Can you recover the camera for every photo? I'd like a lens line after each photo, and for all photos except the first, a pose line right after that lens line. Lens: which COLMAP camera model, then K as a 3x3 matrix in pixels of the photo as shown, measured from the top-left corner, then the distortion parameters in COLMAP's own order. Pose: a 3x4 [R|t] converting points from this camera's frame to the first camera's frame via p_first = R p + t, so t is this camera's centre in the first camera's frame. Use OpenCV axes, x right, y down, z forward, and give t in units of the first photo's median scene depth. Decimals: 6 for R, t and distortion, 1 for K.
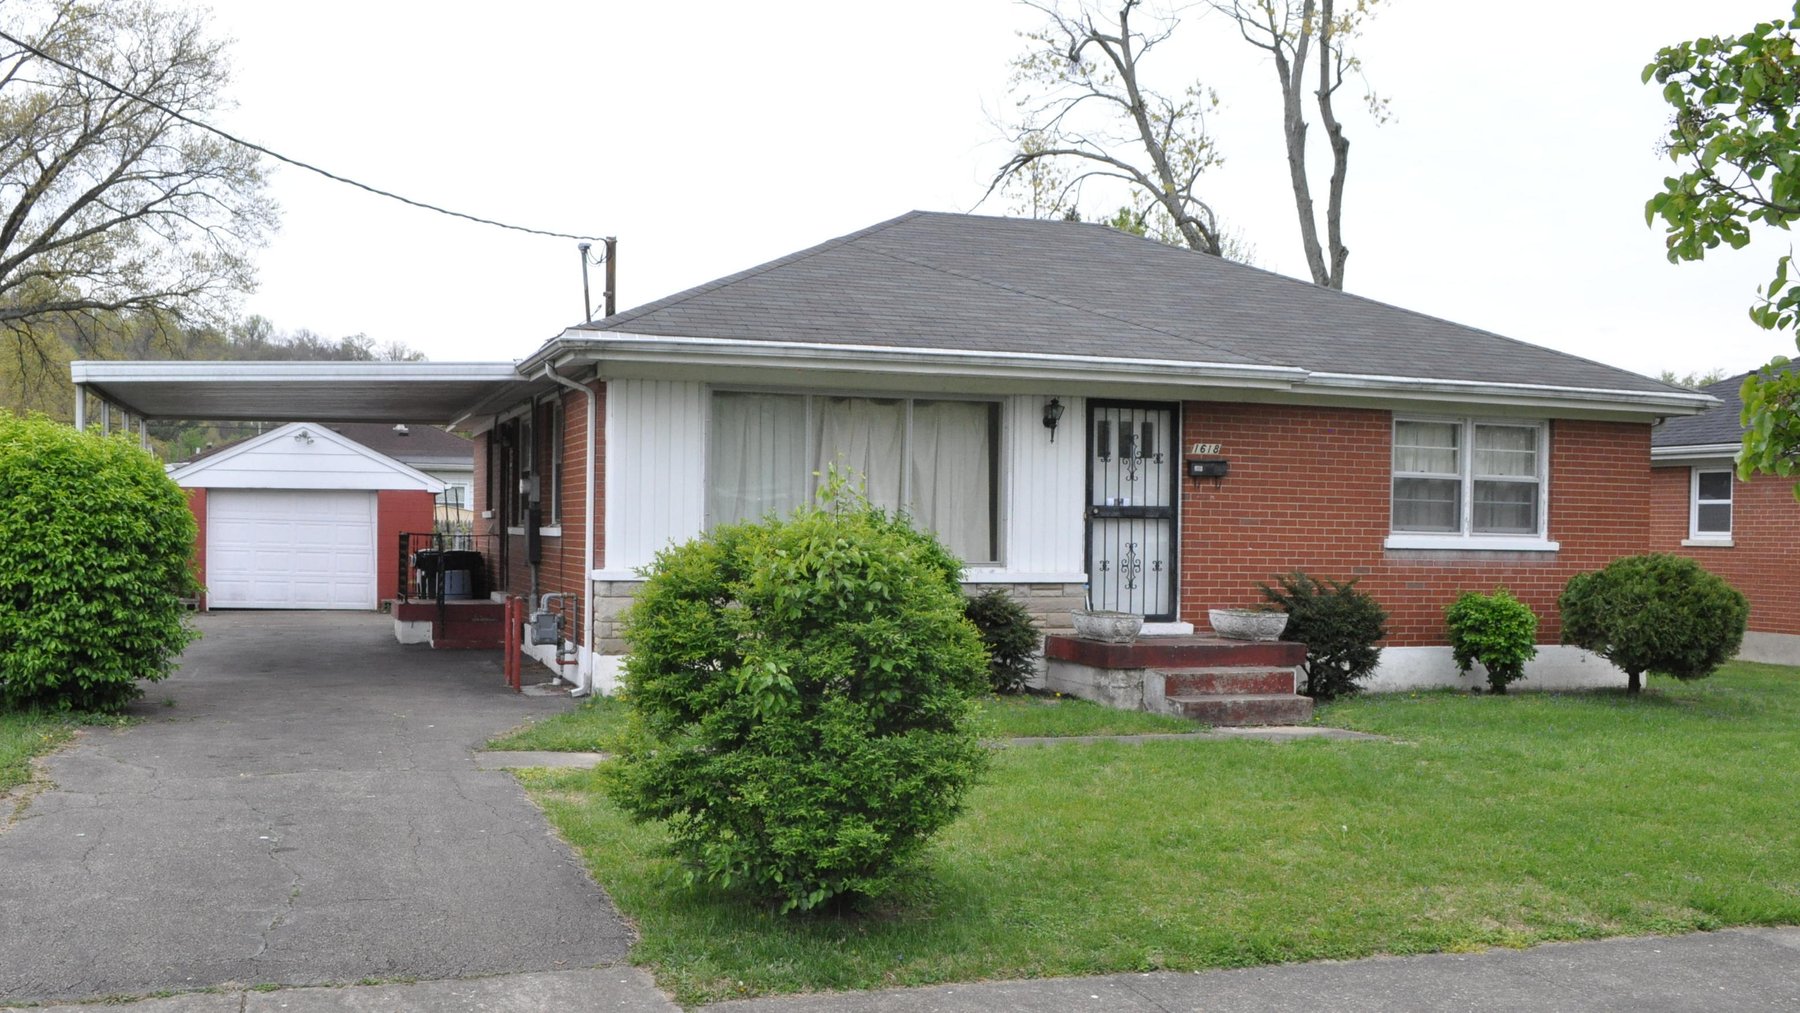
lens RADIAL K [[1761.8, 0, 900.6], [0, 1761.8, 521.6], [0, 0, 1]] dist [-0.075353, 0.000000]
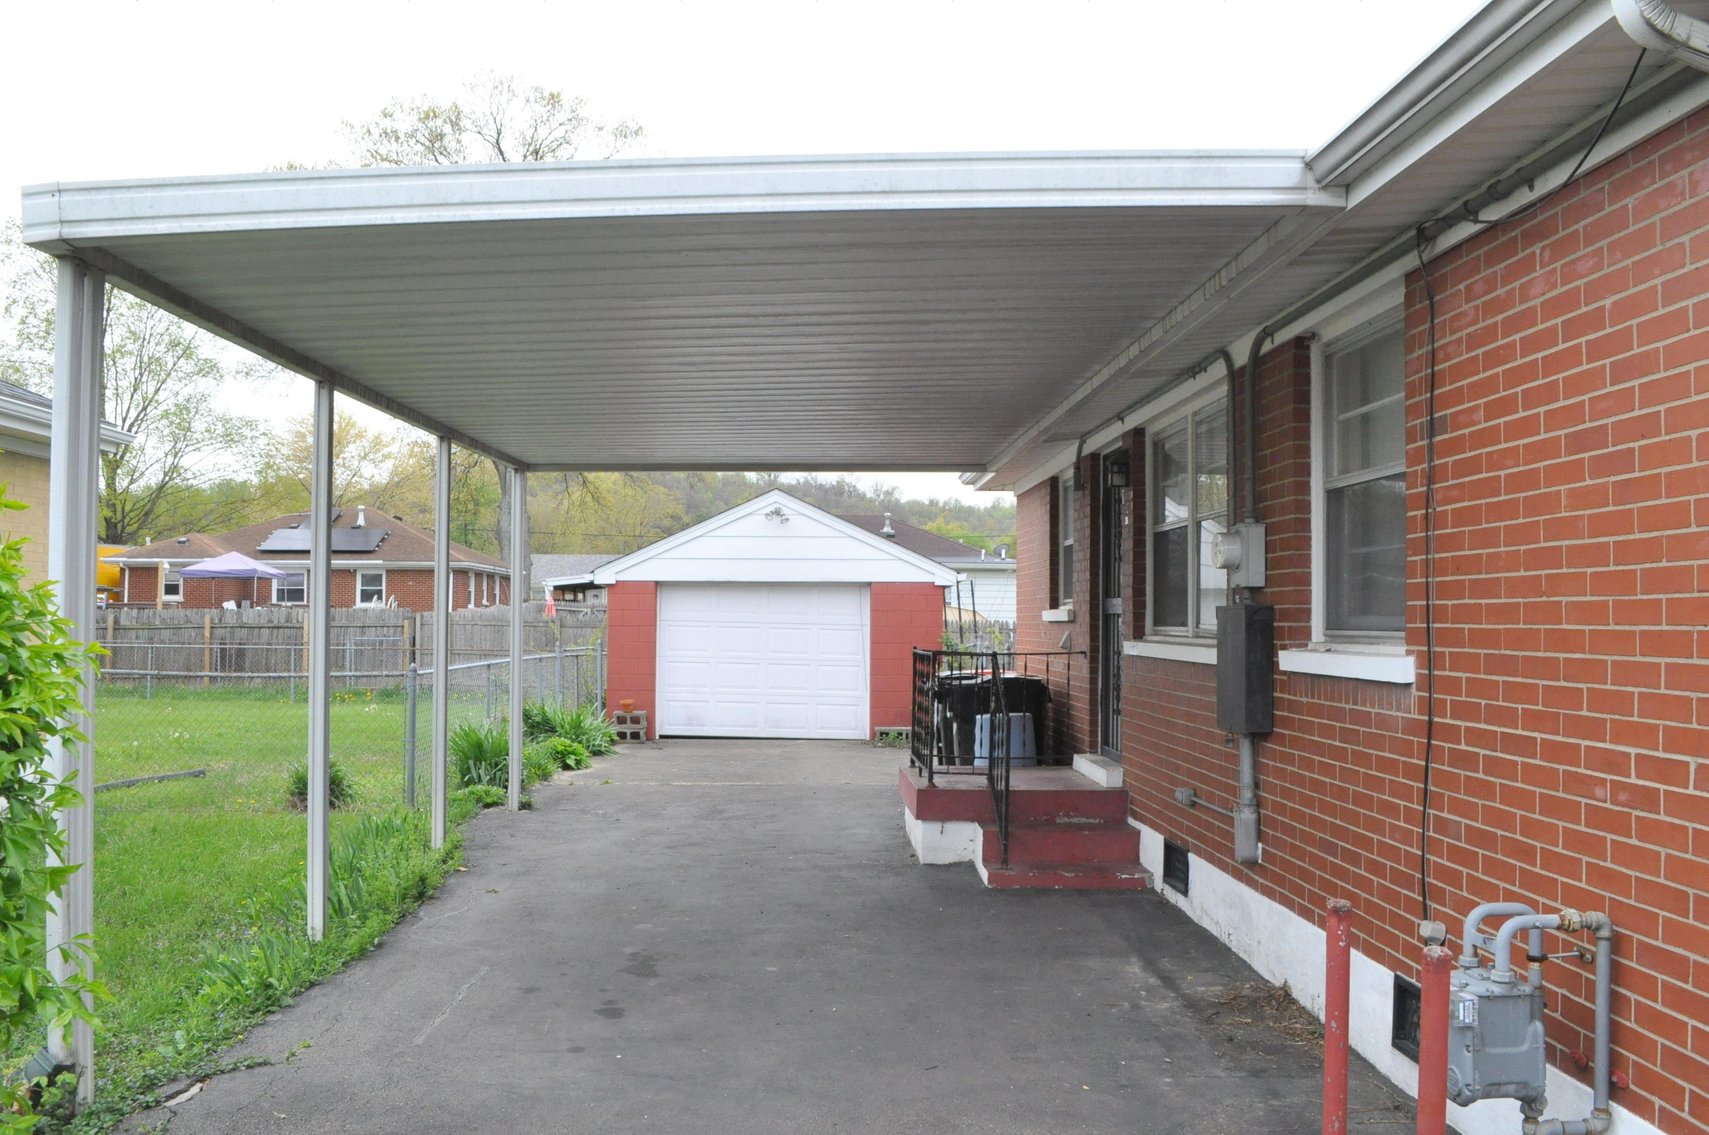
lens RADIAL K [[1325.4, 0, 863.4], [0, 1325.4, 576.7], [0, 0, 1]] dist [0.005666, 0.000076]
pose [[0.958262, -0.011506, -0.285661, -0.138545], [0.002948, 0.999534, -0.030371, -0.003080], [0.285877, 0.028261, 0.957849, 0.452068]]
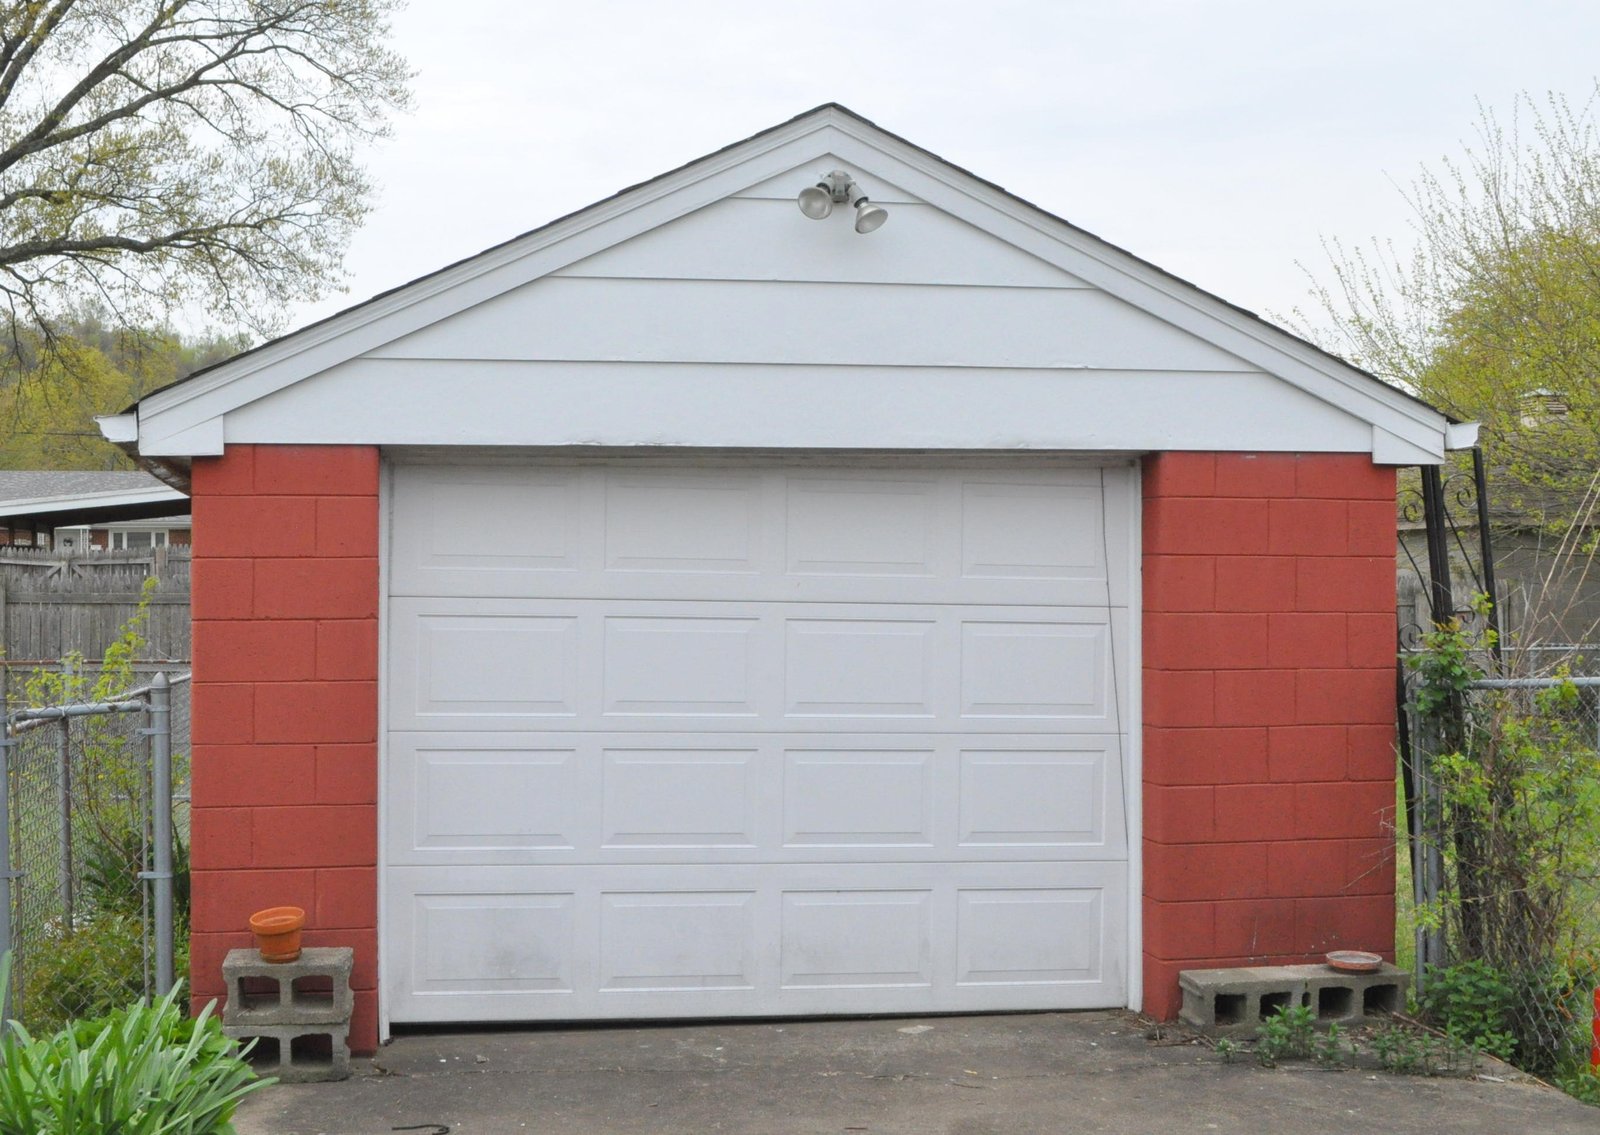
lens RADIAL K [[1856.2, 0, 790.2], [0, 1856.2, 566.4], [0, 0, 1]] dist [-0.096814, 0.000000]
pose [[0.994119, -0.008018, -0.108000, -0.323210], [0.007683, 0.999964, -0.003519, -0.004158], [0.108024, 0.002668, 0.994145, 0.779933]]
